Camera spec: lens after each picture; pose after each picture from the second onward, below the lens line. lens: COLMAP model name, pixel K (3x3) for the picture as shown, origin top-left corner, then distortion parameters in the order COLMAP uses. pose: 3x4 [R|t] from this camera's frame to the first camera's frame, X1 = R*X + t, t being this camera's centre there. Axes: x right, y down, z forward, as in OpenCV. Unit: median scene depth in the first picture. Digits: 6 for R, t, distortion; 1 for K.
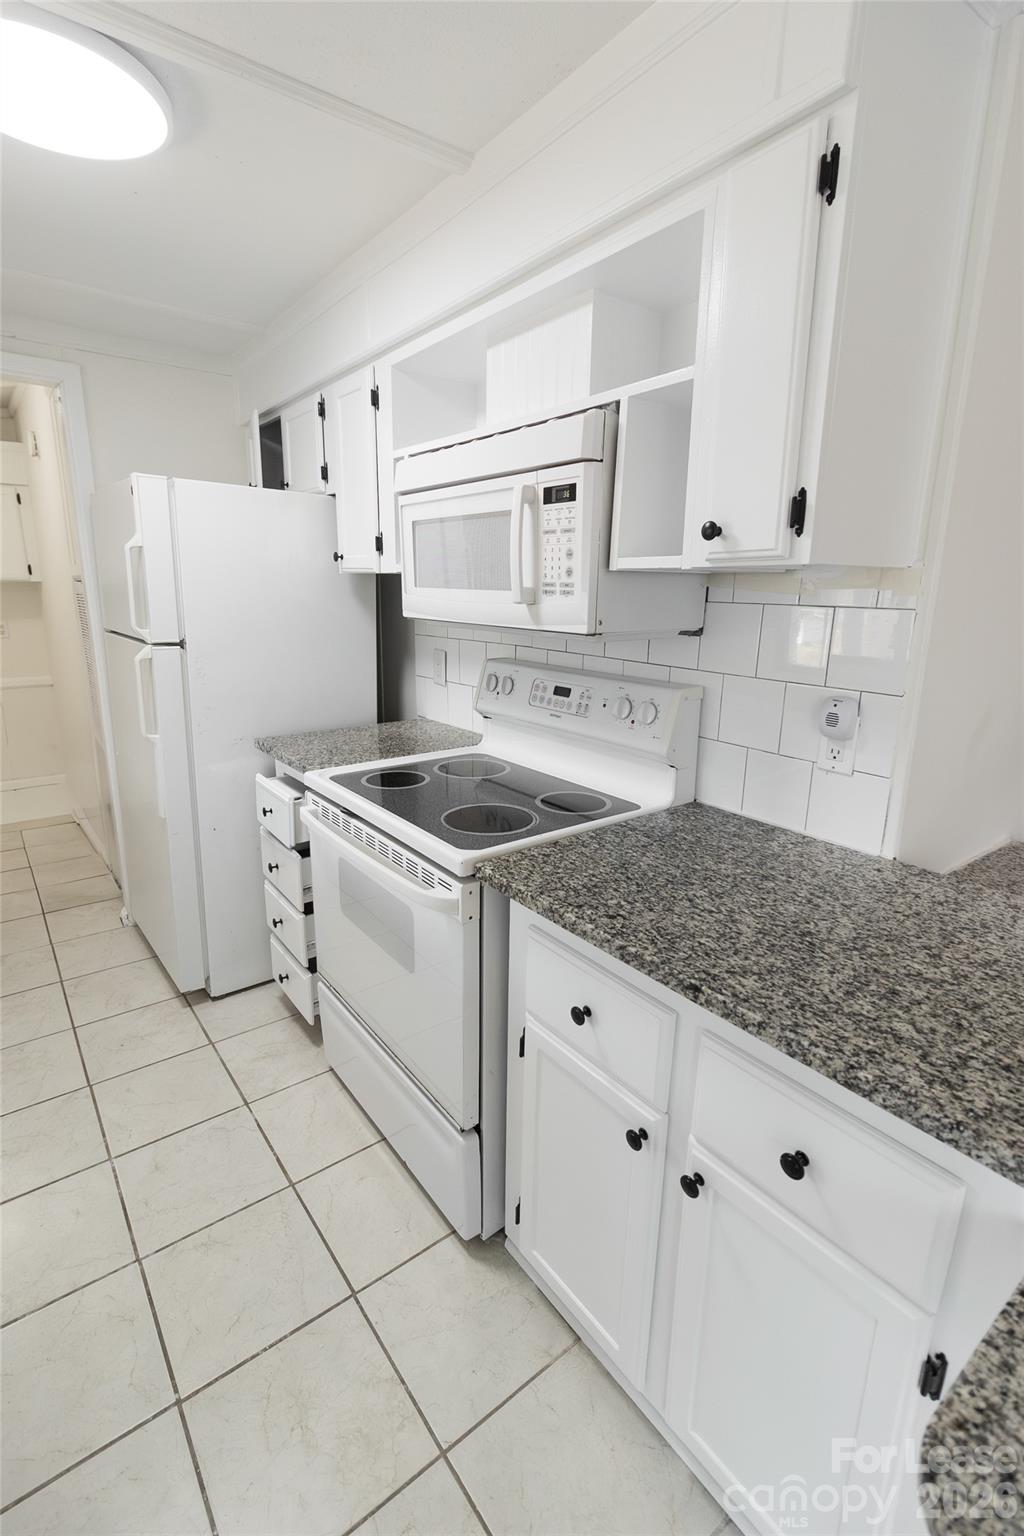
lens RADIAL K [[707.9, 0, 496.9], [0, 707.9, 765.1], [0, 0, 1]] dist [-0.001604, 0.000784]
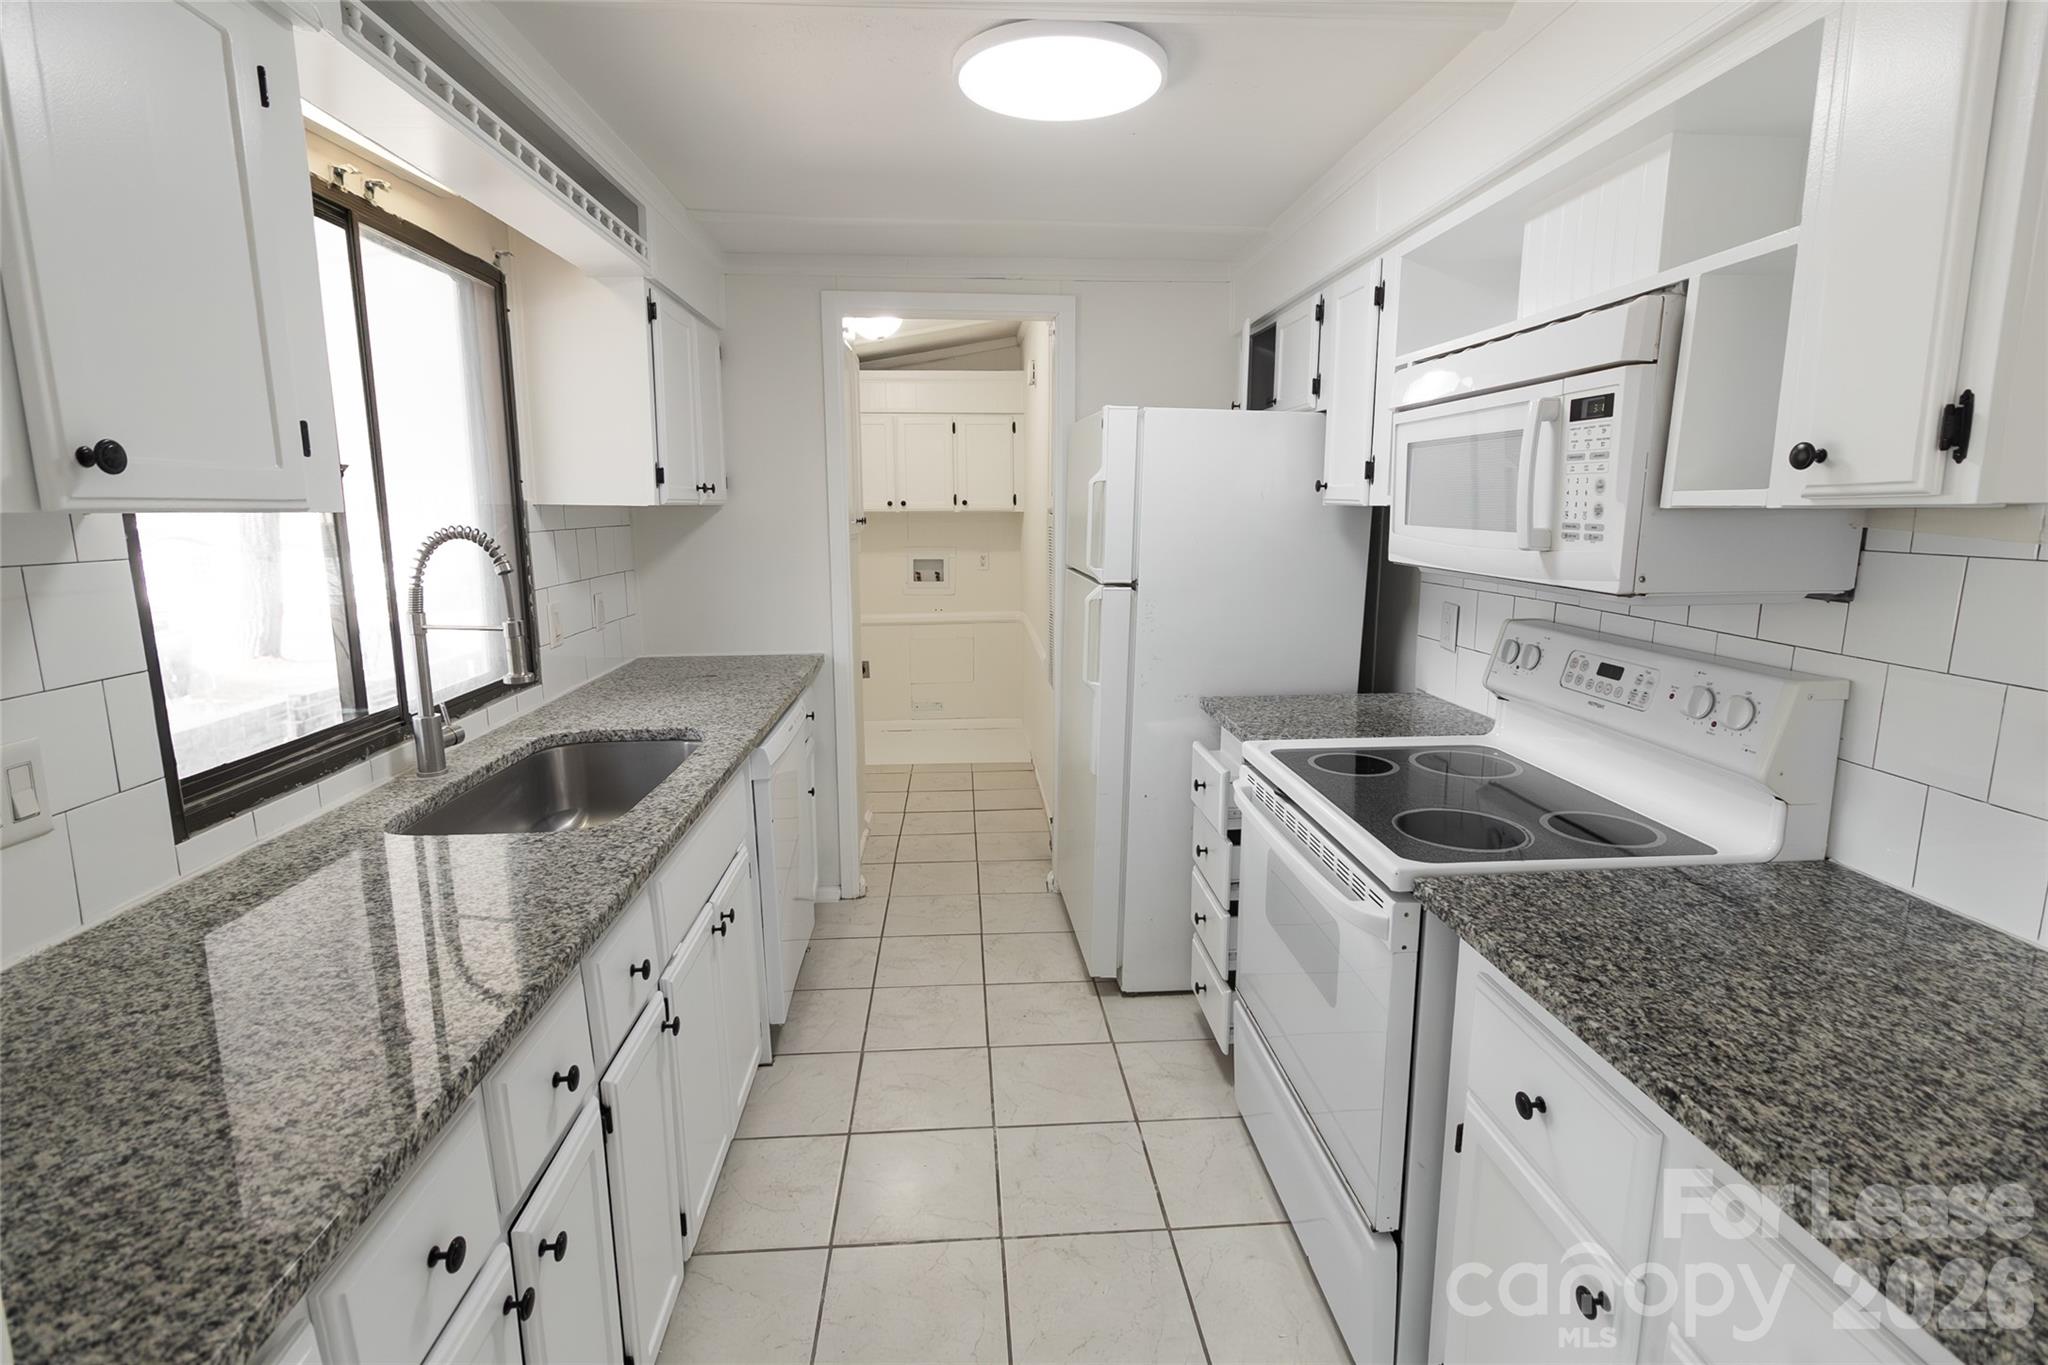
lens RADIAL K [[943.9, 0, 1025.9], [0, 943.9, 661.8], [0, 0, 1]] dist [-0.001604, 0.000784]
pose [[0.844091, 0.076301, -0.530743, 0.124068], [-0.121661, 0.991262, -0.050983, 0.006216], [0.522215, 0.107605, 0.845998, -0.118207]]
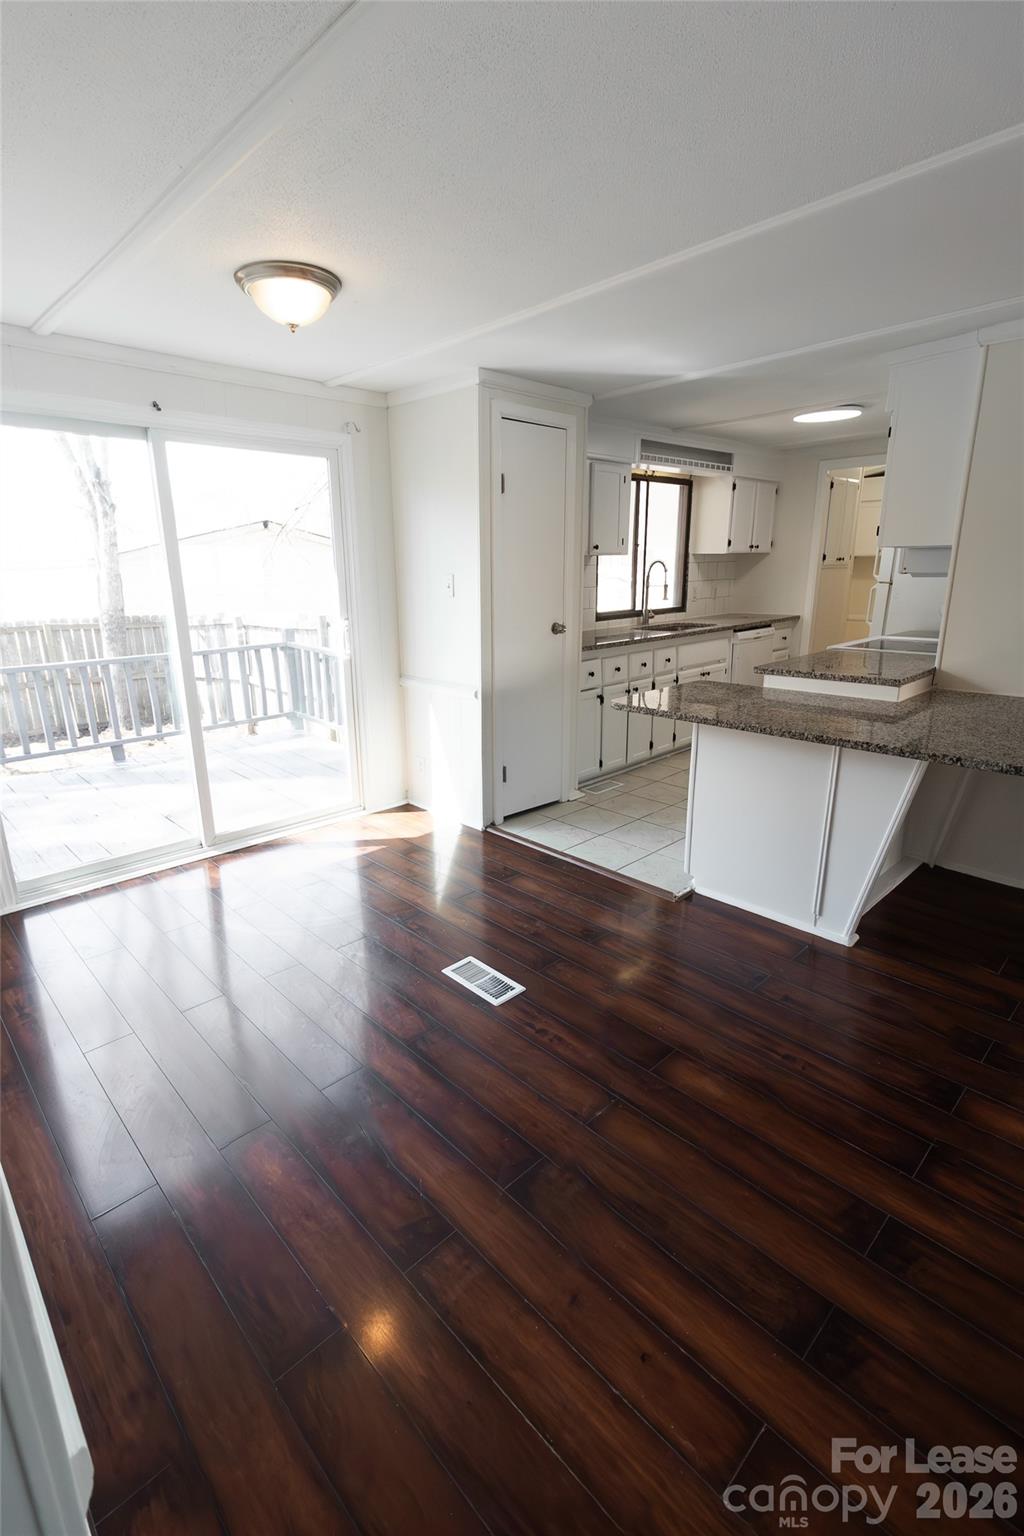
lens RADIAL K [[707.9, 0, 496.9], [0, 707.9, 765.1], [0, 0, 1]] dist [-0.001604, 0.000784]
pose [[0.115805, 0.262075, -0.958074, 2.463683], [-0.226919, 0.946036, 0.231354, 0.202827], [0.967004, 0.190613, 0.169026, -0.692657]]
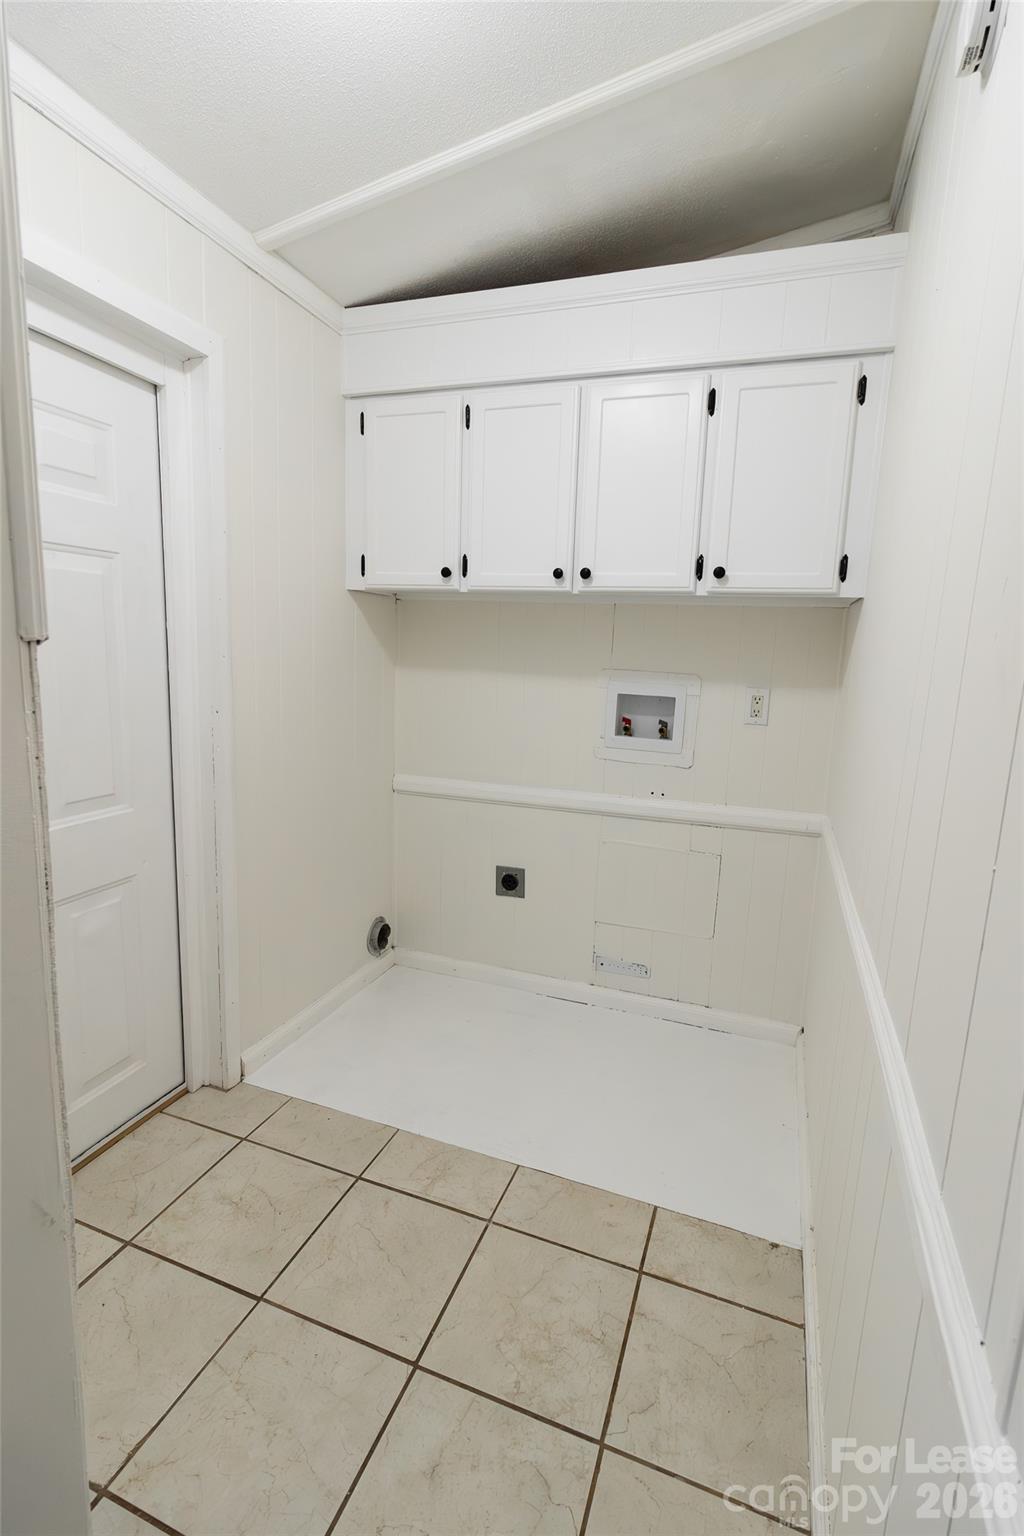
lens RADIAL K [[717.4, 0, 512.0], [0, 717.4, 768.0], [0, 0, 1]] dist [-0.000804, 0.000146]
pose [[0.545947, 0.148541, -0.824547, -1.237538], [-0.238192, 0.971065, 0.017225, -0.385779], [0.803247, 0.186997, 0.565532, 1.932220]]
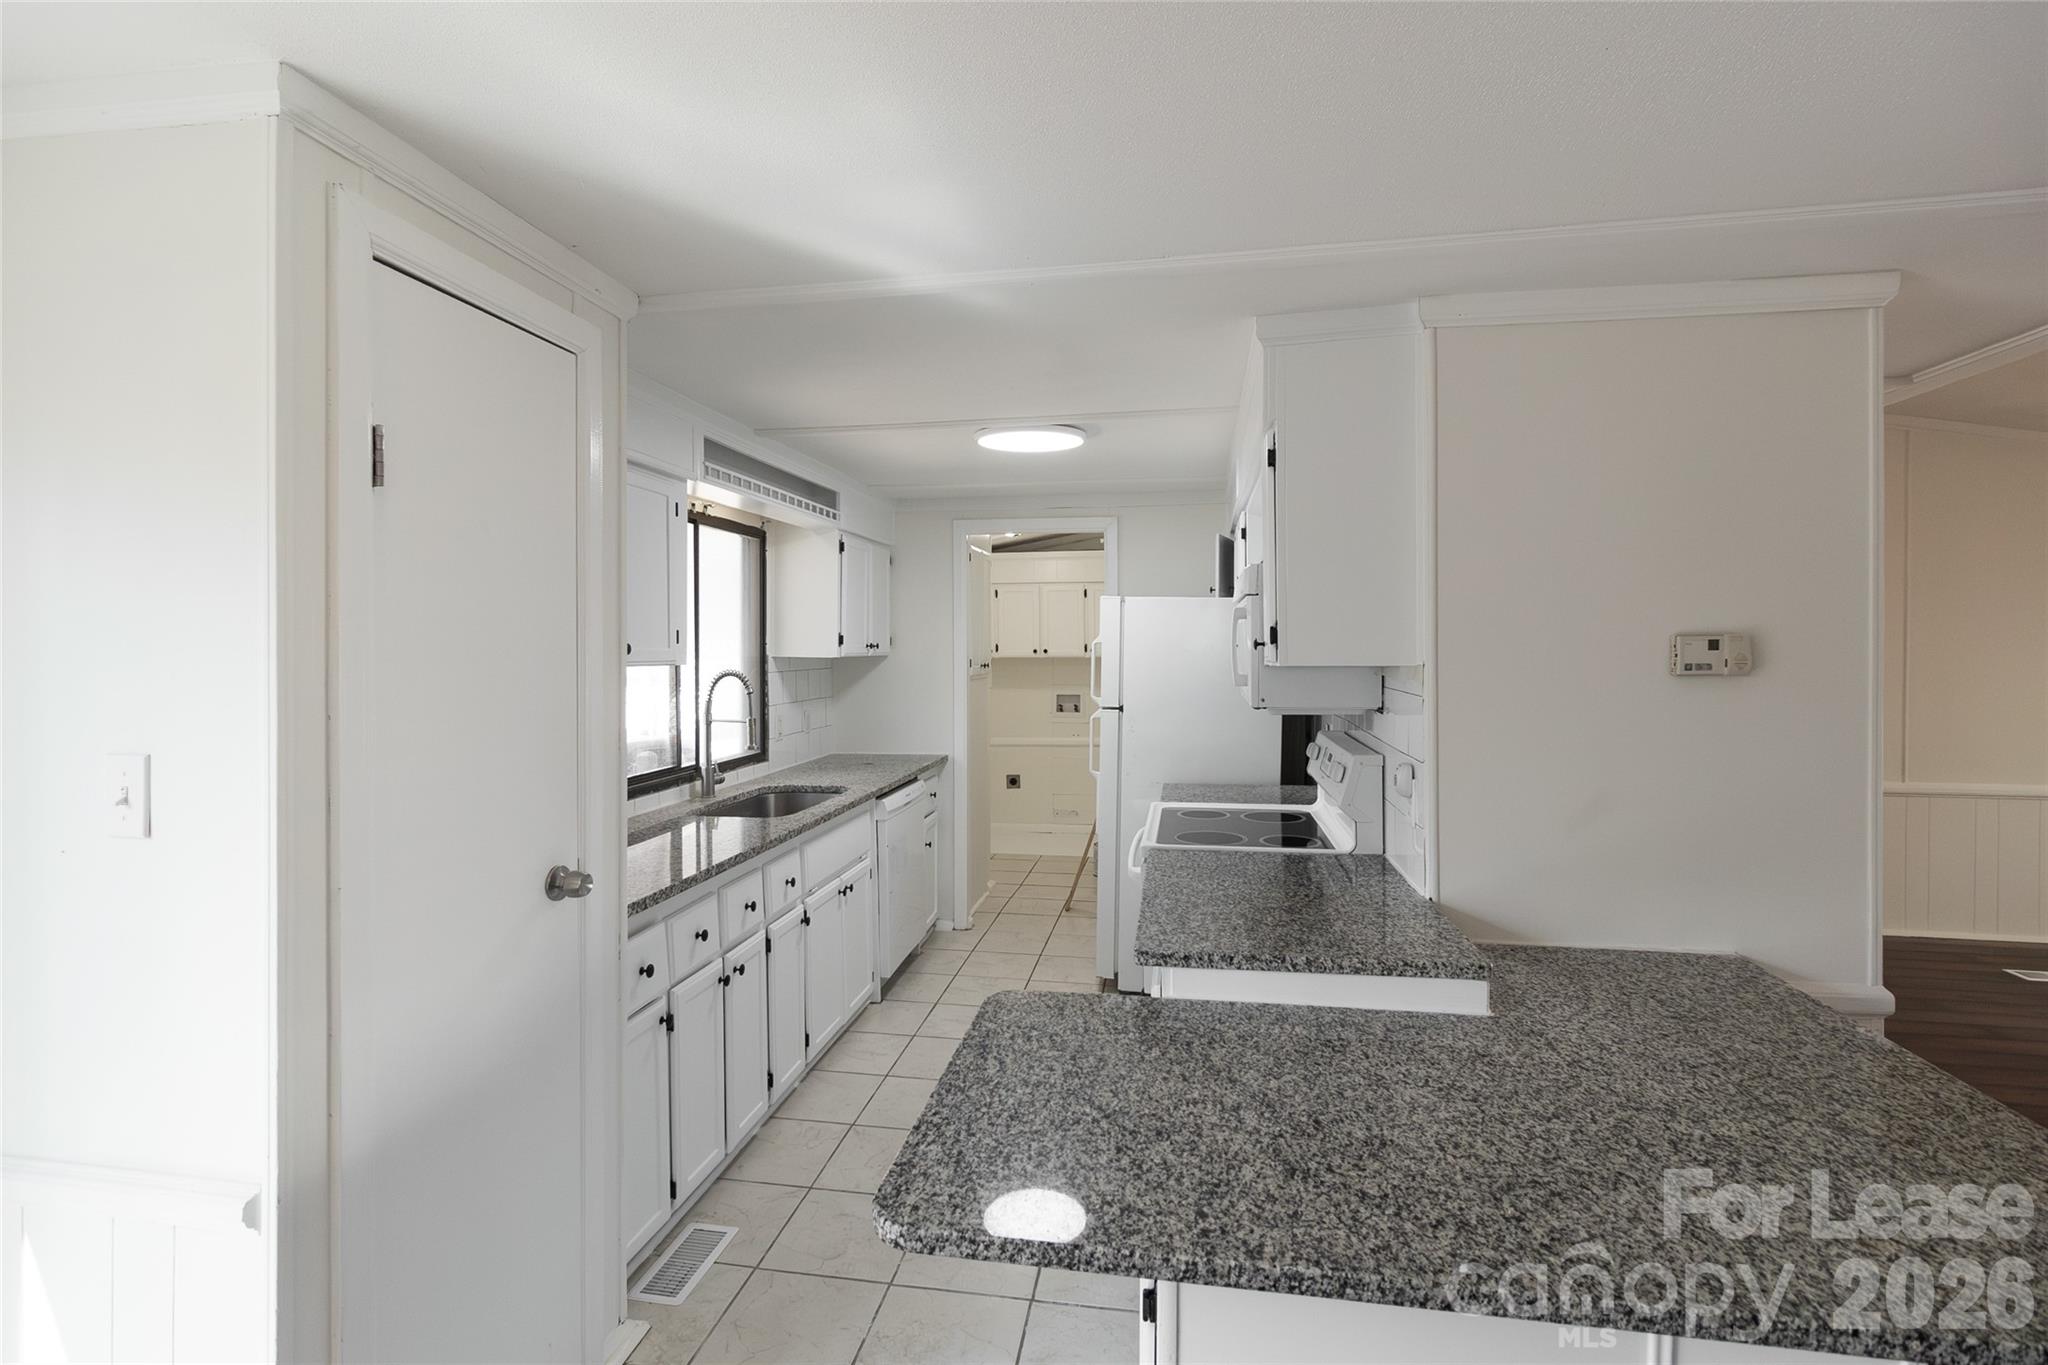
lens RADIAL K [[943.9, 0, 1025.9], [0, 943.9, 661.8], [0, 0, 1]] dist [-0.001604, 0.000784]
pose [[0.691612, -0.000484, -0.722270, 1.110078], [-0.167604, 0.972596, -0.161142, 0.101923], [0.702554, 0.232503, 0.672577, -0.586455]]
